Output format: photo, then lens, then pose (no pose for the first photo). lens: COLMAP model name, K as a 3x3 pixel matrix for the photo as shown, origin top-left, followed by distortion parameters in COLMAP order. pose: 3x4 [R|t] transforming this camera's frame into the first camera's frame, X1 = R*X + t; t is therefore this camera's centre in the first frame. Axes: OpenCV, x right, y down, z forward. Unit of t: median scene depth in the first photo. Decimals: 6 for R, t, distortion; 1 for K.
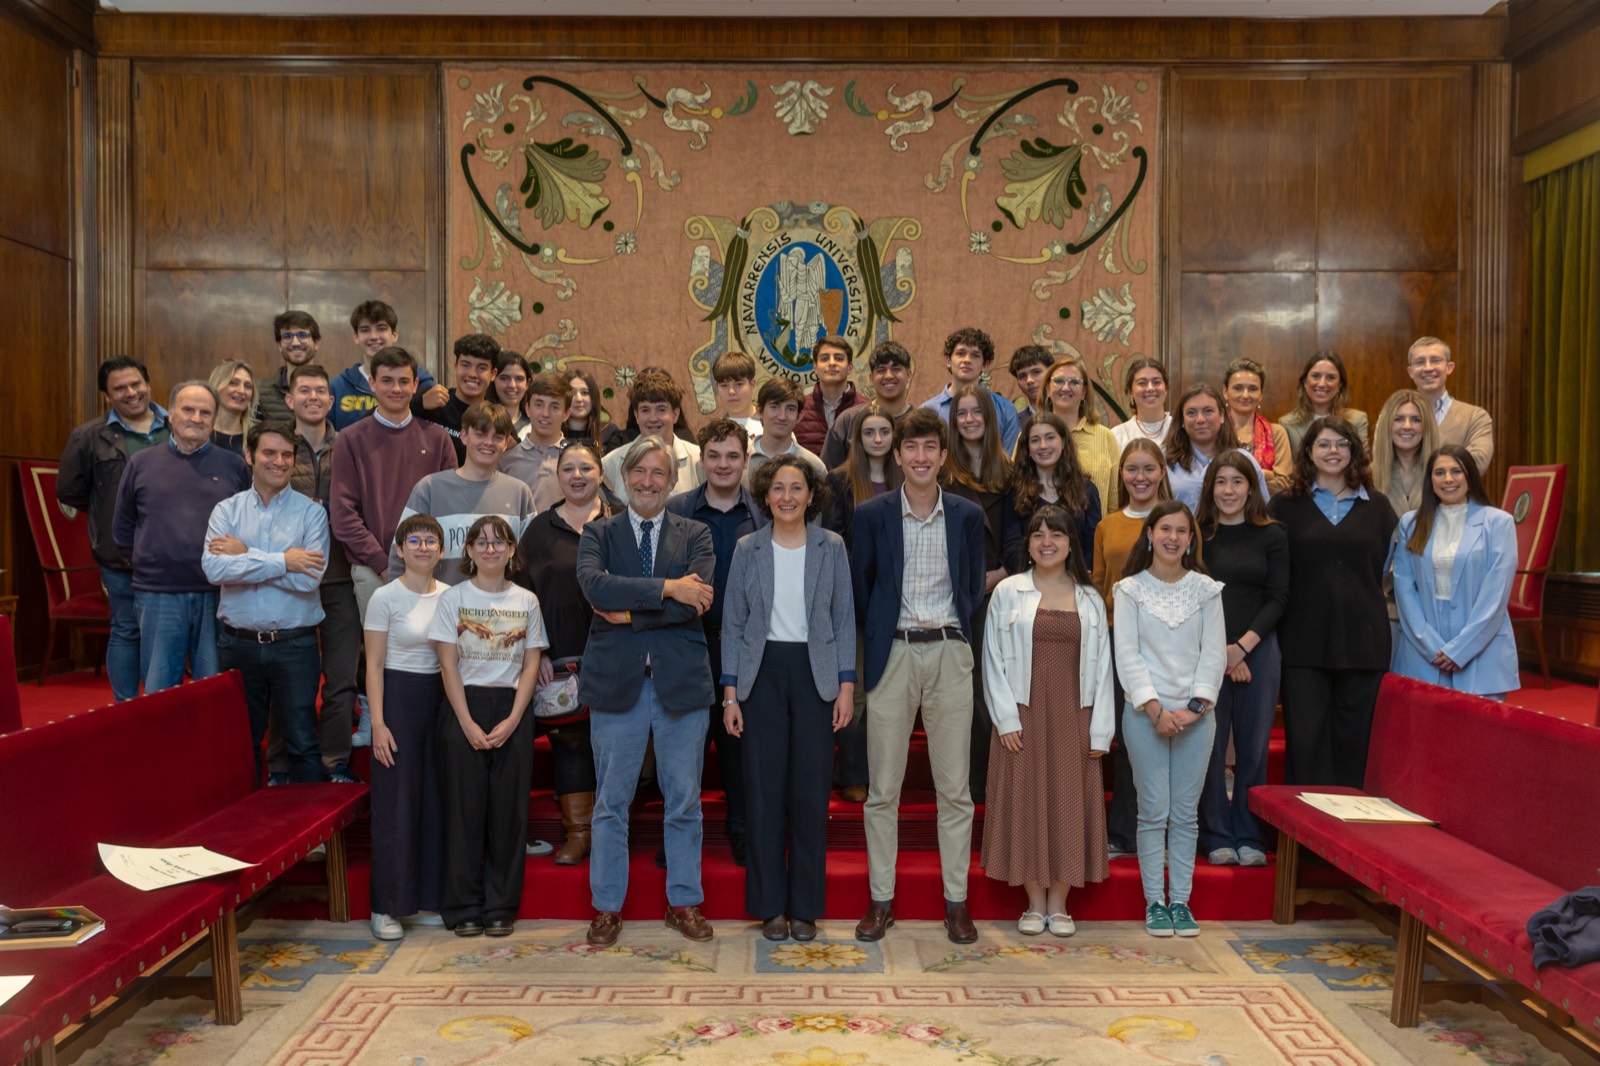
lens RADIAL K [[1564.3, 0, 798.1], [0, 1564.3, 526.1], [0, 0, 1]] dist [0.010912, 0.011079]
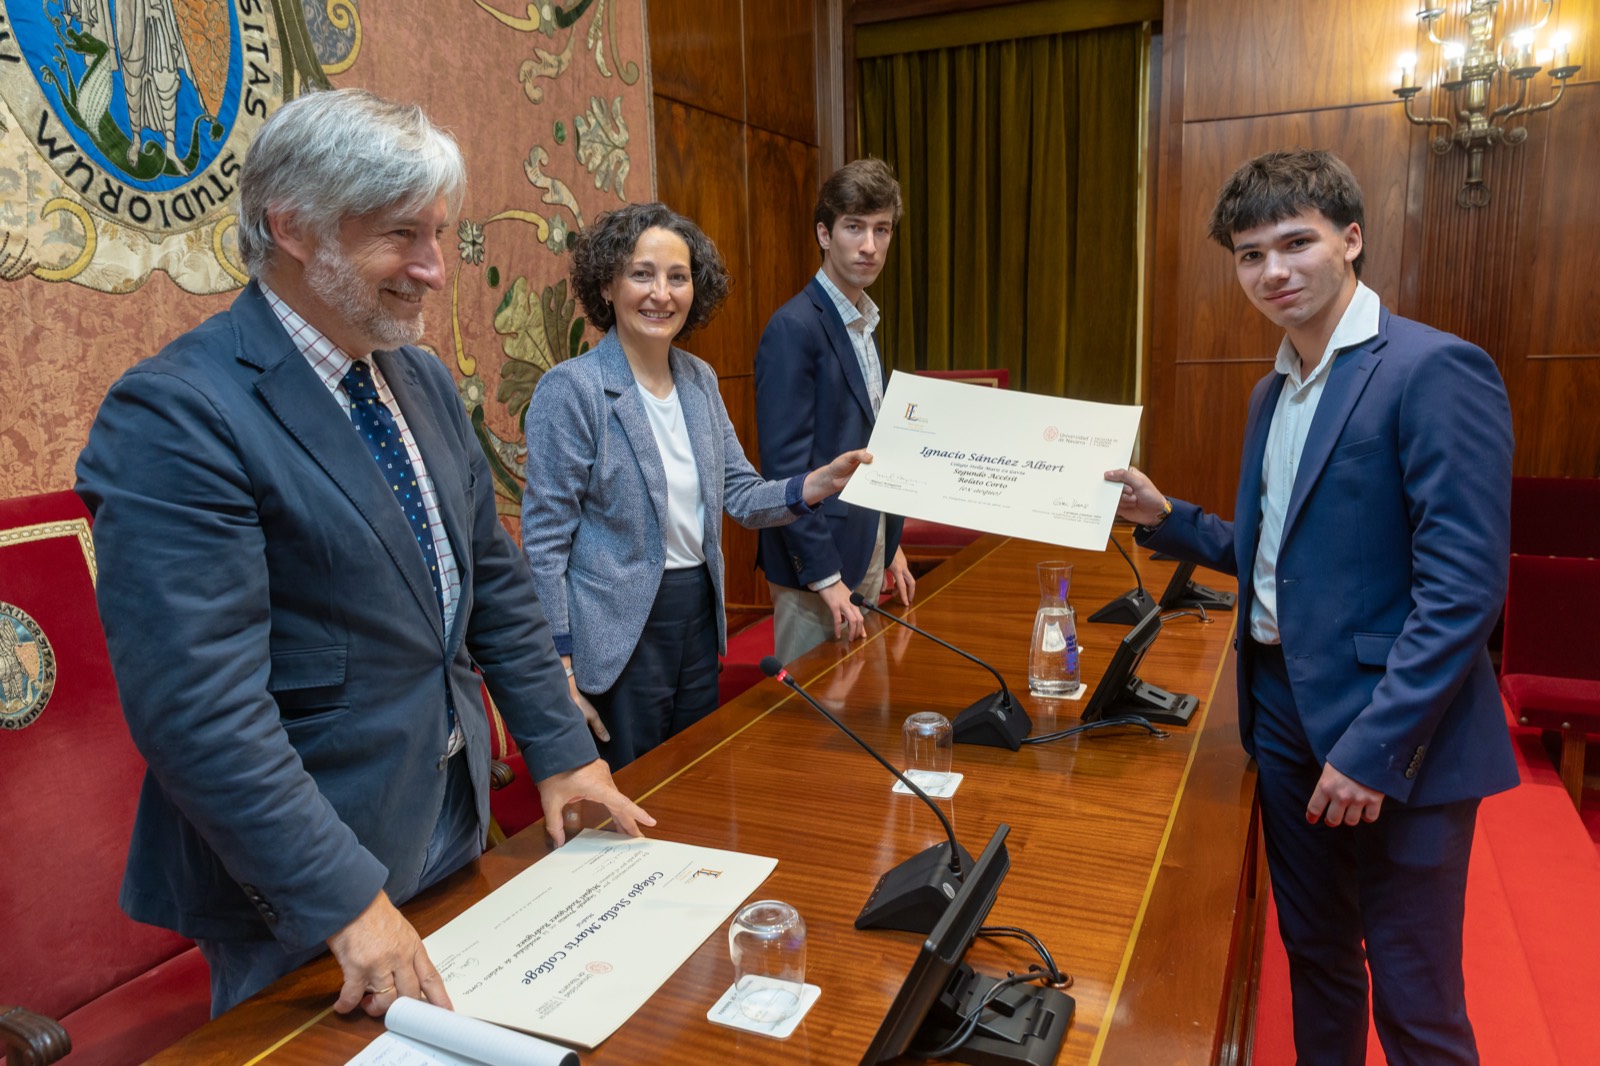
lens RADIAL K [[1130.4, 0, 795.5], [0, 1130.4, 526.2], [0, 0, 1]] dist [0.002183, -0.000065]
pose [[0.423151, -0.165545, 0.890807, -0.191128], [0.033762, 0.985365, 0.167080, -0.059070], [-0.905430, -0.040625, 0.422547, 0.738393]]
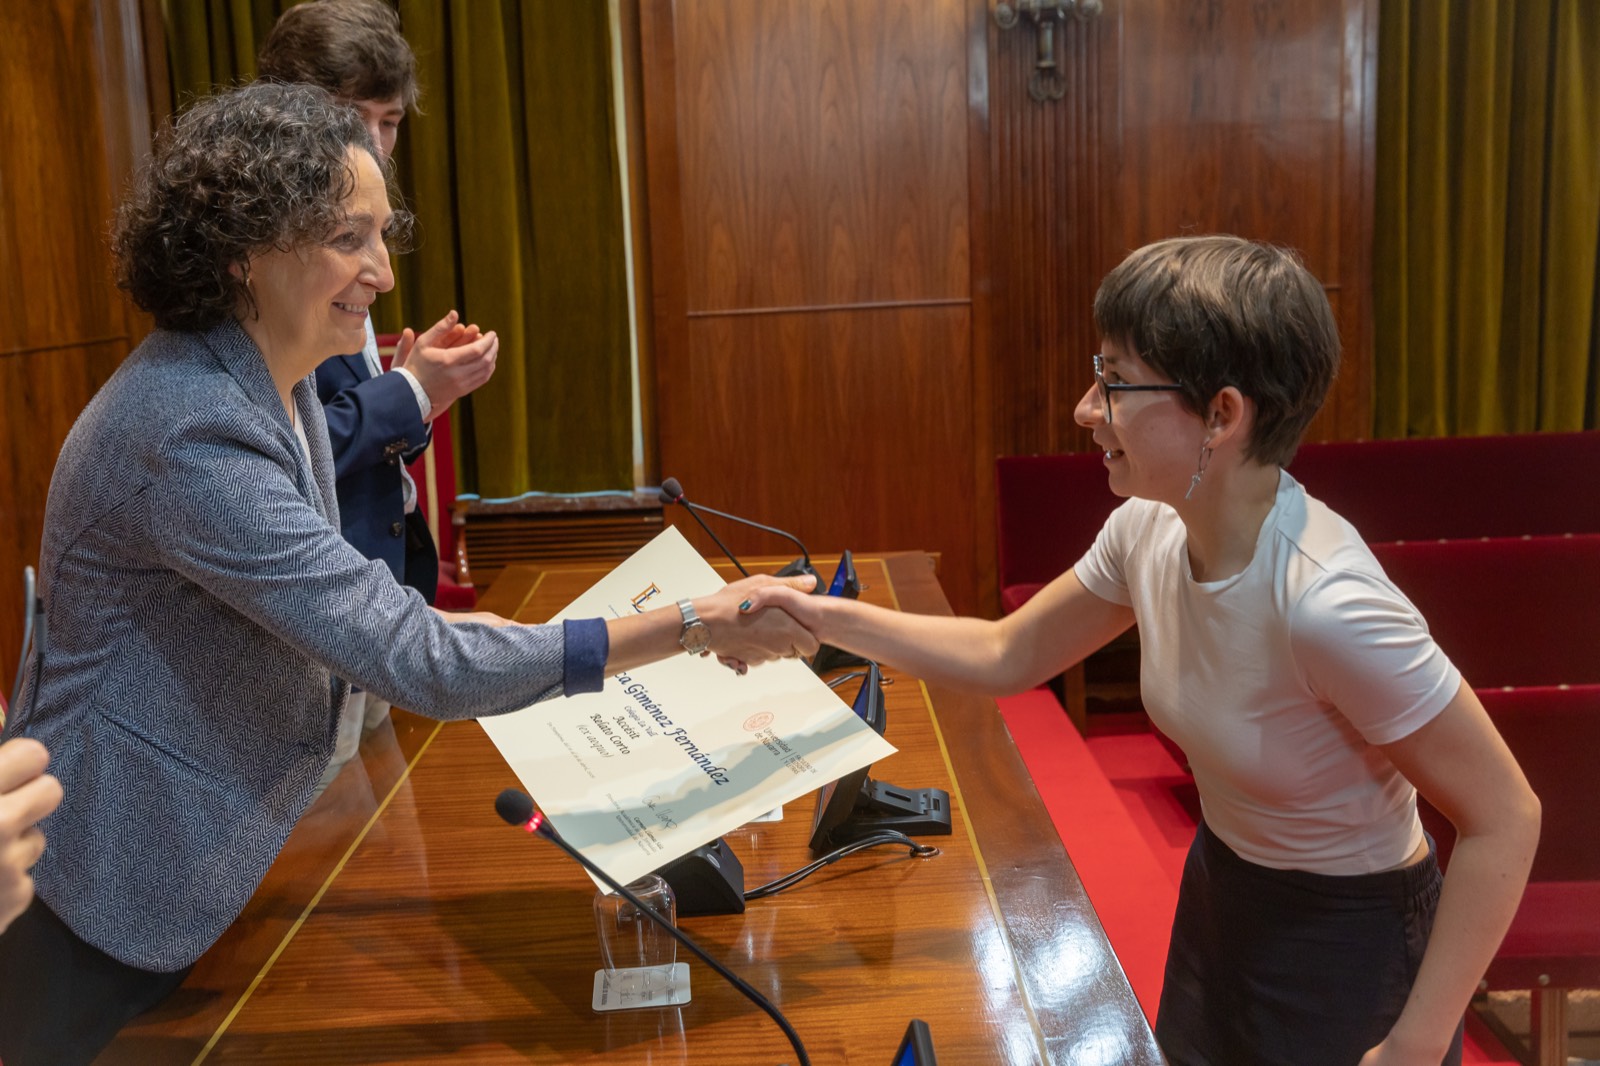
lens RADIAL K [[1771.5, 0, 796.6], [0, 1771.5, 529.3], [0, 0, 1]] dist [0.011288, 0.020524]
pose [[-0.009195, -0.162264, 0.986704, -0.203210], [0.044422, 0.985706, 0.162514, -0.063375], [-0.998971, 0.045326, -0.001856, 0.779542]]
